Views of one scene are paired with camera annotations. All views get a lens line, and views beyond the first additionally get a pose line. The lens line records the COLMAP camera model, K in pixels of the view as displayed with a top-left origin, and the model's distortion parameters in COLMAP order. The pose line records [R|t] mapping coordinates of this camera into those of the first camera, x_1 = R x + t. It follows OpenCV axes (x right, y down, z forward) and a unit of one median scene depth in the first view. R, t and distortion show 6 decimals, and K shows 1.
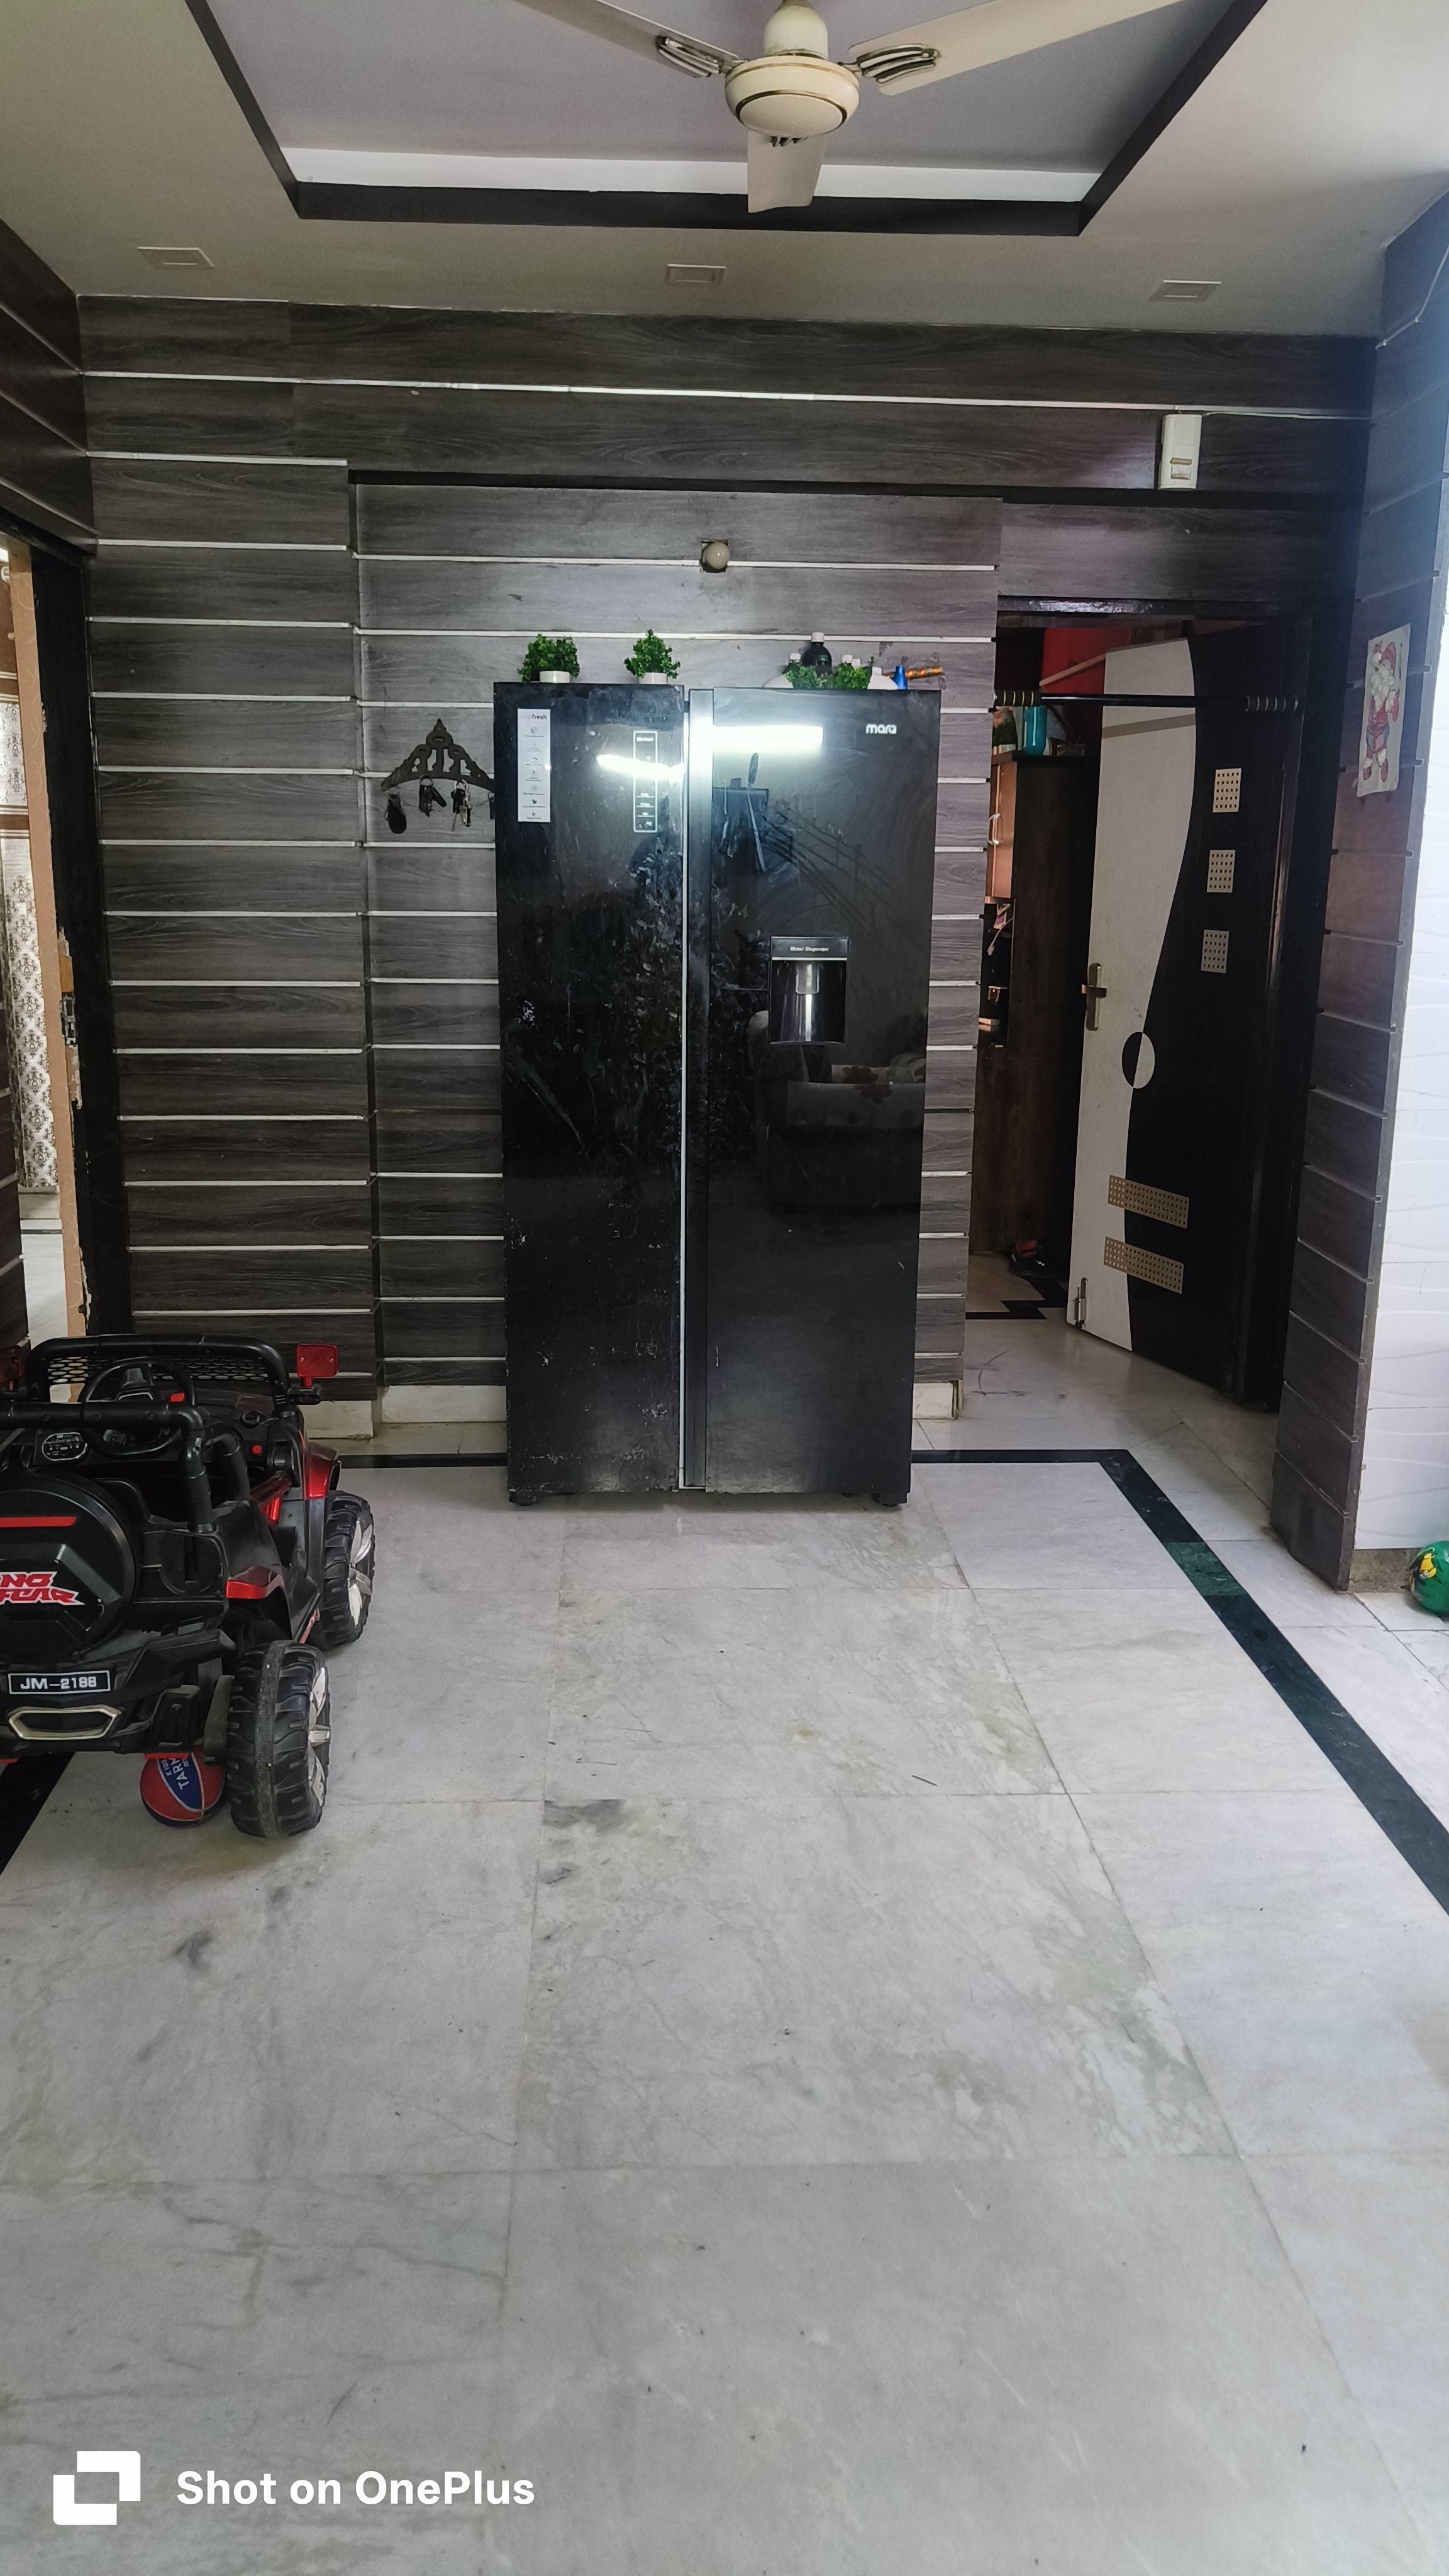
lens RADIAL K [[1787.7, 0, 724.5], [0, 1787.7, 1276.0], [0, 0, 1]] dist [0.019985, -0.011330]
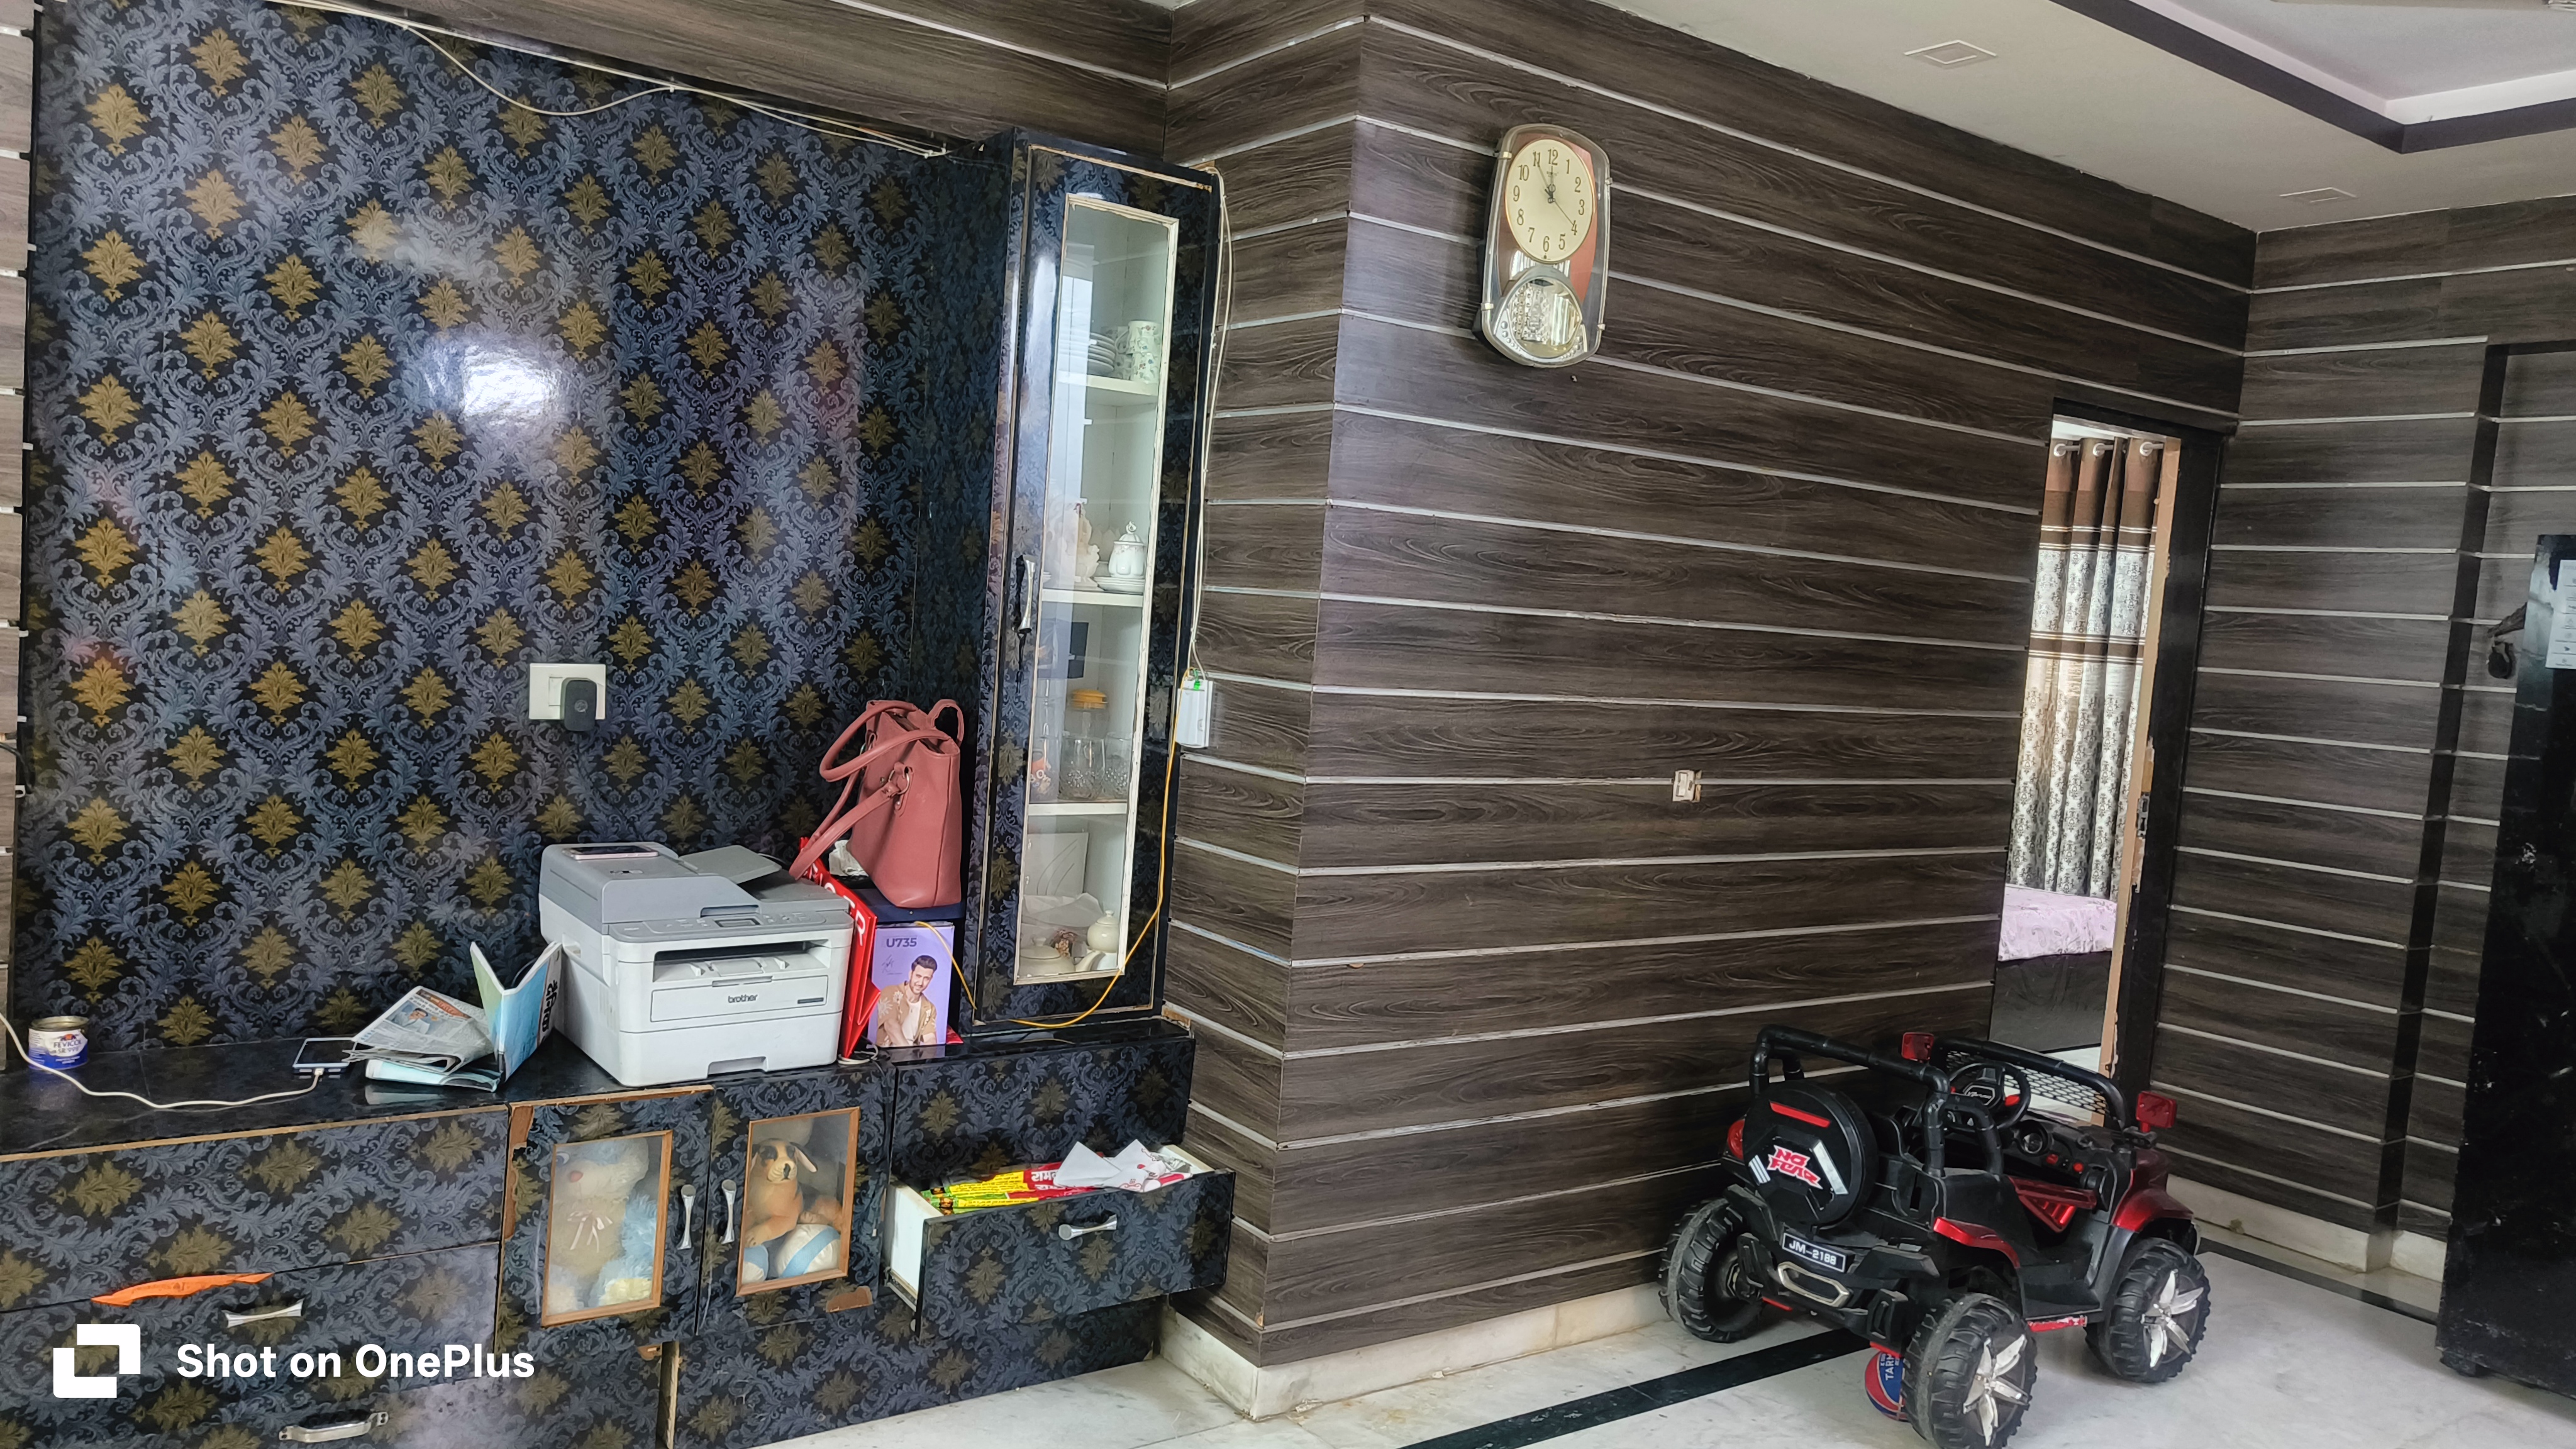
lens RADIAL K [[1787.7, 0, 1306.5], [0, 1787.7, 732.3], [0, 0, 1]] dist [0.019985, -0.011330]
pose [[0.544575, 0.087180, -0.834169, 0.320911], [-0.261687, 0.962594, -0.070237, 0.029866], [0.796842, 0.256540, 0.547019, -0.082693]]
